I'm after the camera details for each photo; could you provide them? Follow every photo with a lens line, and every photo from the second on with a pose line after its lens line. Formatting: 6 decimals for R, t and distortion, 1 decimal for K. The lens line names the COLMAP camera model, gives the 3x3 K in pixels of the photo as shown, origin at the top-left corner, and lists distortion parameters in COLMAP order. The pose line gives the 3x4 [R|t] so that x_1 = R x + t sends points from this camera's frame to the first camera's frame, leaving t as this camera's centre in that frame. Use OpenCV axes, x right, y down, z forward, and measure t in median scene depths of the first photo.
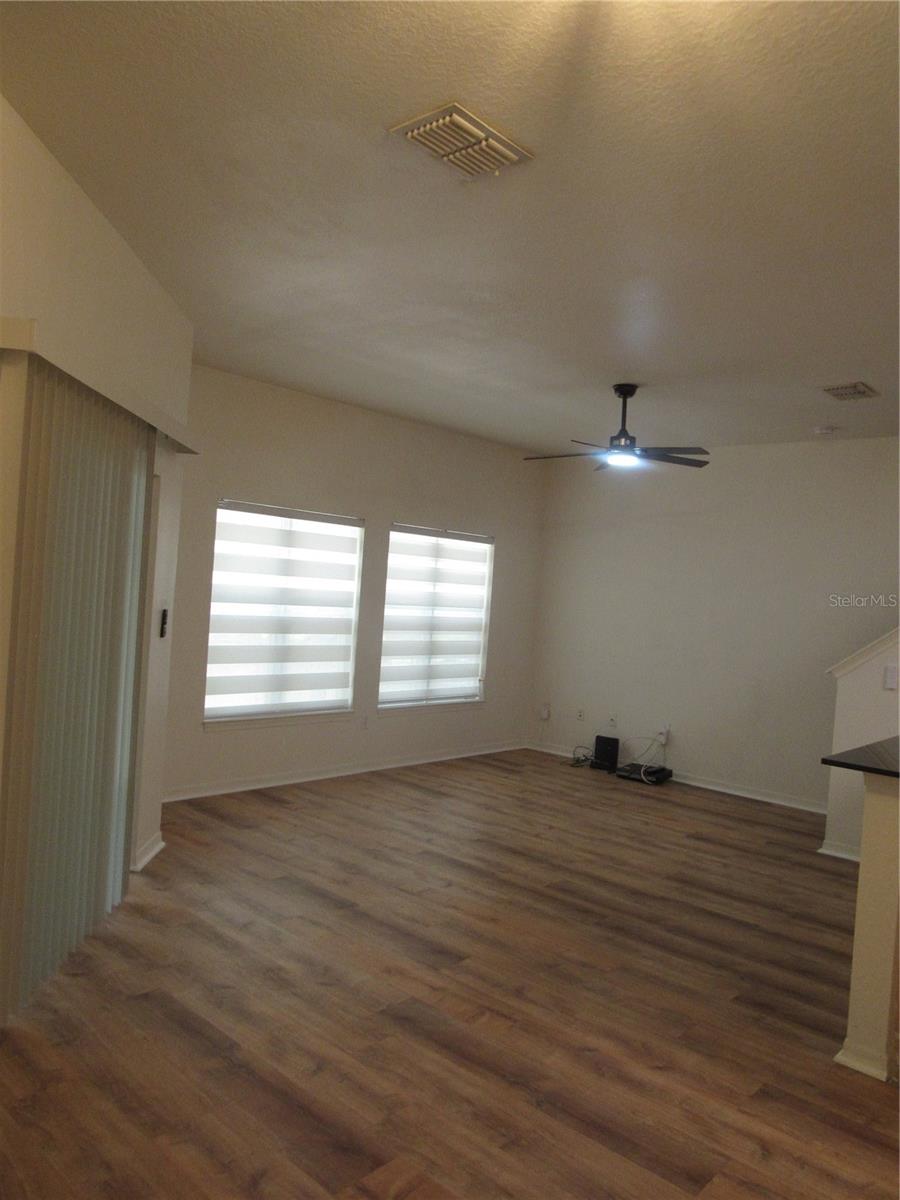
lens RADIAL K [[859.3, 0, 450.0], [0, 859.3, 600.0], [0, 0, 1]] dist [-0.032349, 0.025089]
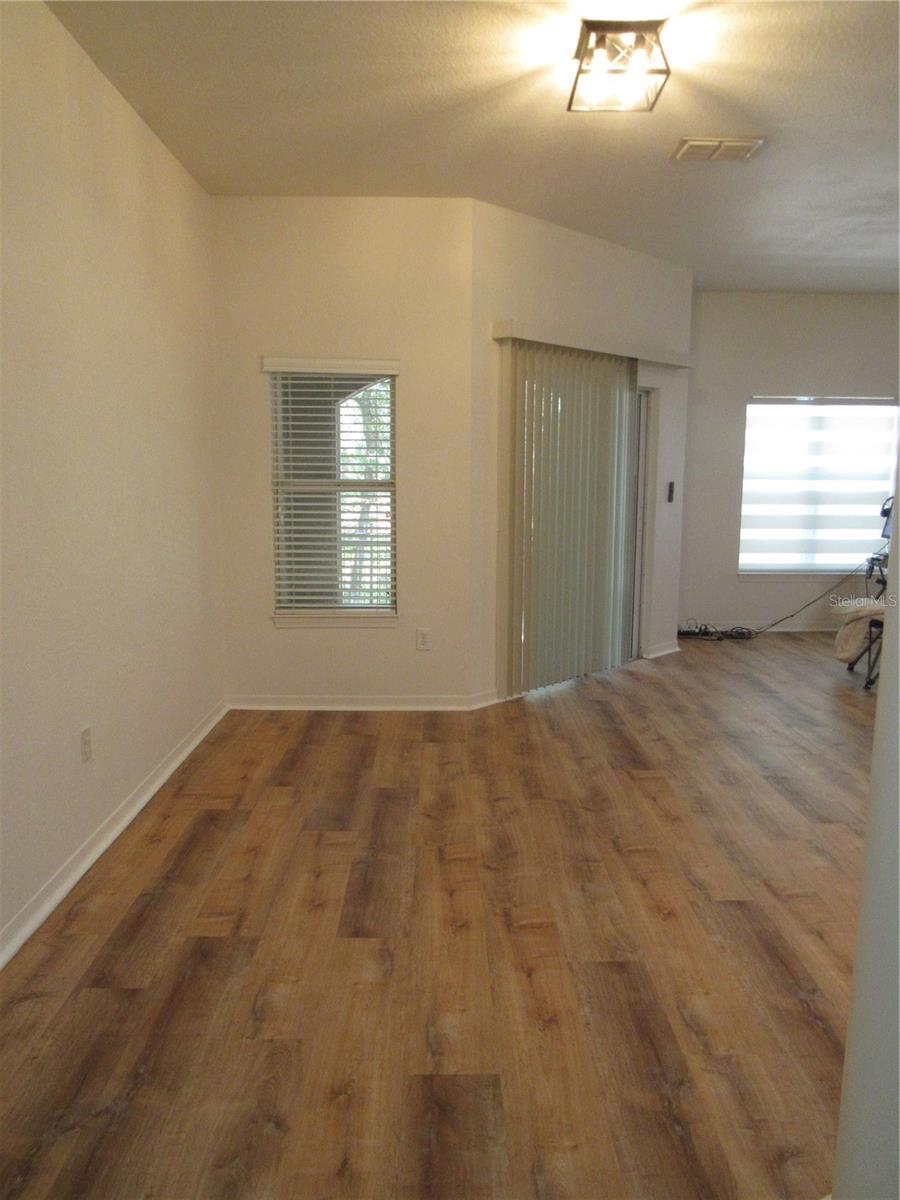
lens RADIAL K [[859.3, 0, 450.0], [0, 859.3, 600.0], [0, 0, 1]] dist [-0.032349, 0.025089]
pose [[0.677853, 0.045454, -0.733791, 0.489668], [0.032949, 0.995206, 0.092085, 0.065077], [0.734458, -0.086597, 0.673106, -0.254753]]
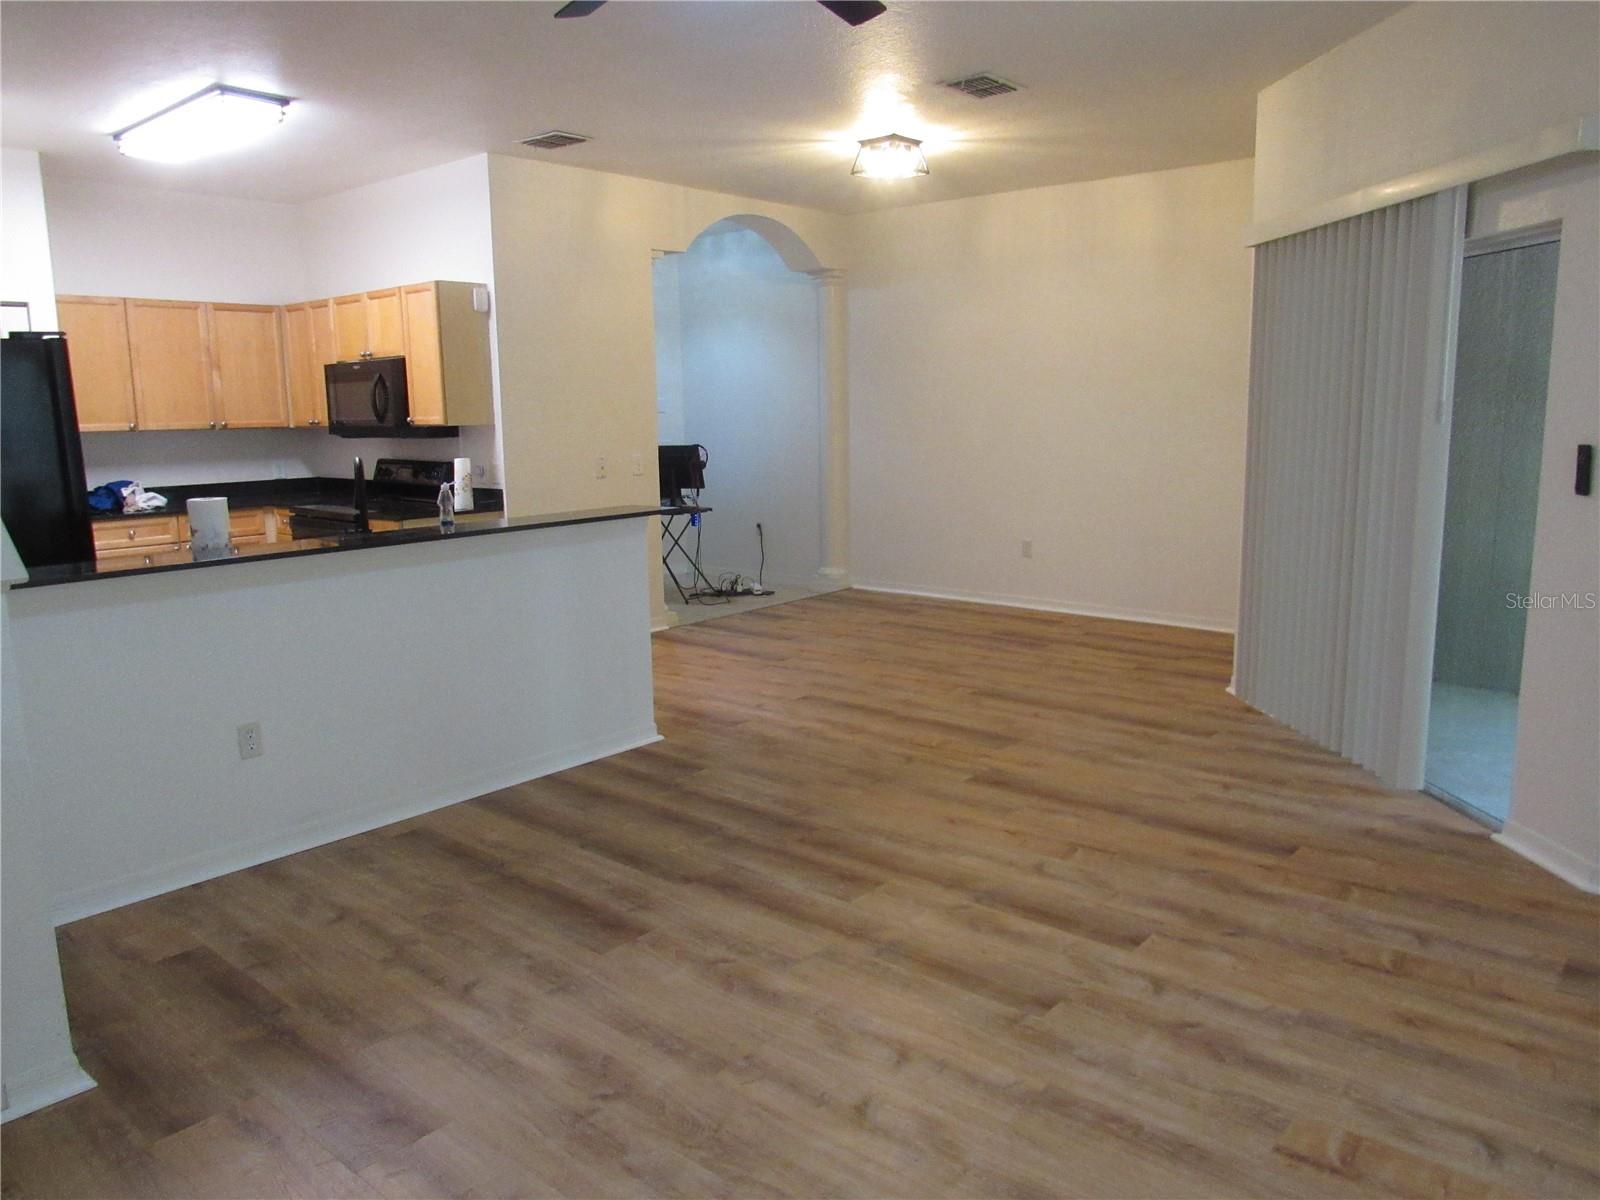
lens RADIAL K [[1145.7, 0, 800.0], [0, 1145.7, 600.0], [0, 0, 1]] dist [-0.032349, 0.025089]
pose [[-0.998209, -0.044106, -0.040411, 0.217513], [-0.050758, 0.981988, 0.181997, 0.001872], [0.031656, 0.183723, -0.982468, 1.807135]]
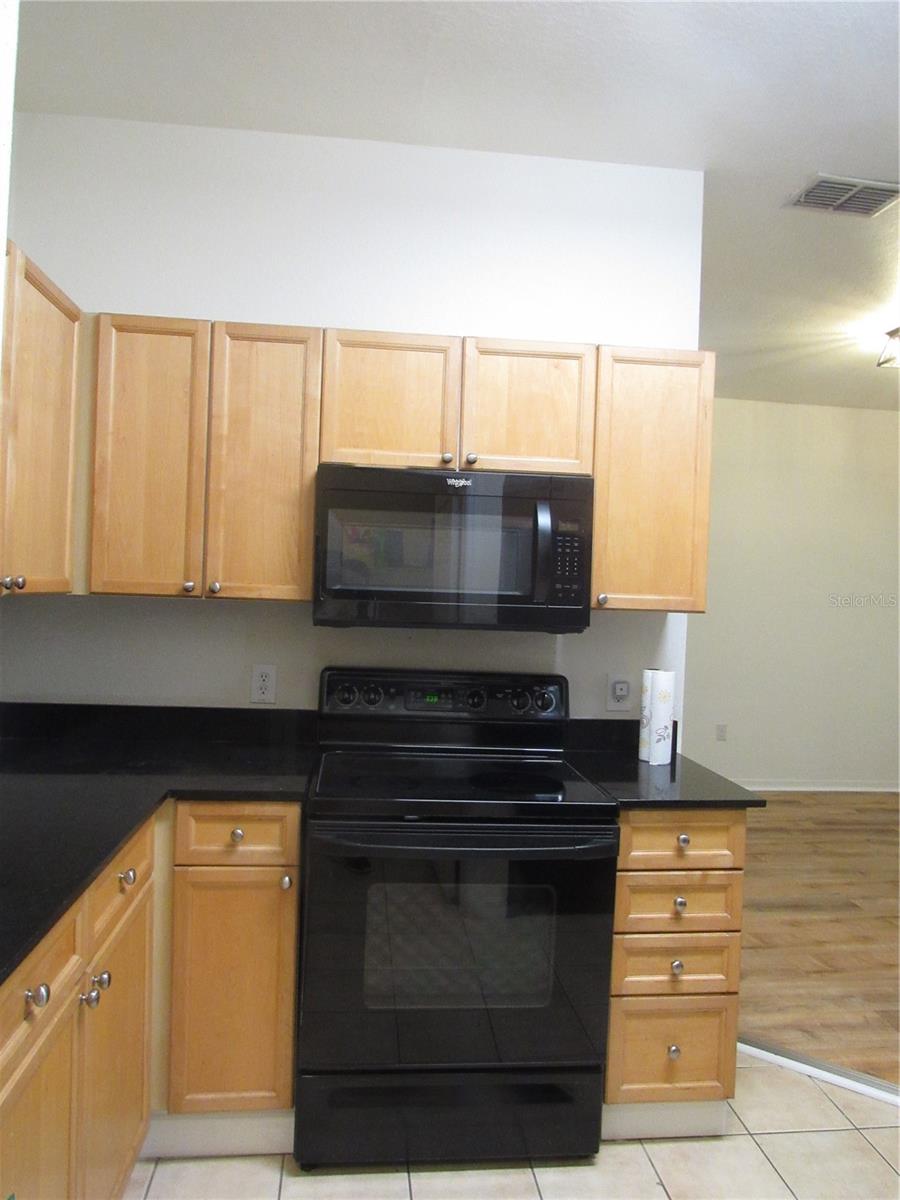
lens RADIAL K [[859.3, 0, 450.0], [0, 859.3, 600.0], [0, 0, 1]] dist [-0.032349, 0.025089]
pose [[-0.662756, -0.081153, -0.744425, 1.174308], [-0.090581, 0.995499, -0.027880, 0.094169], [0.743337, 0.048953, -0.667124, 0.584115]]
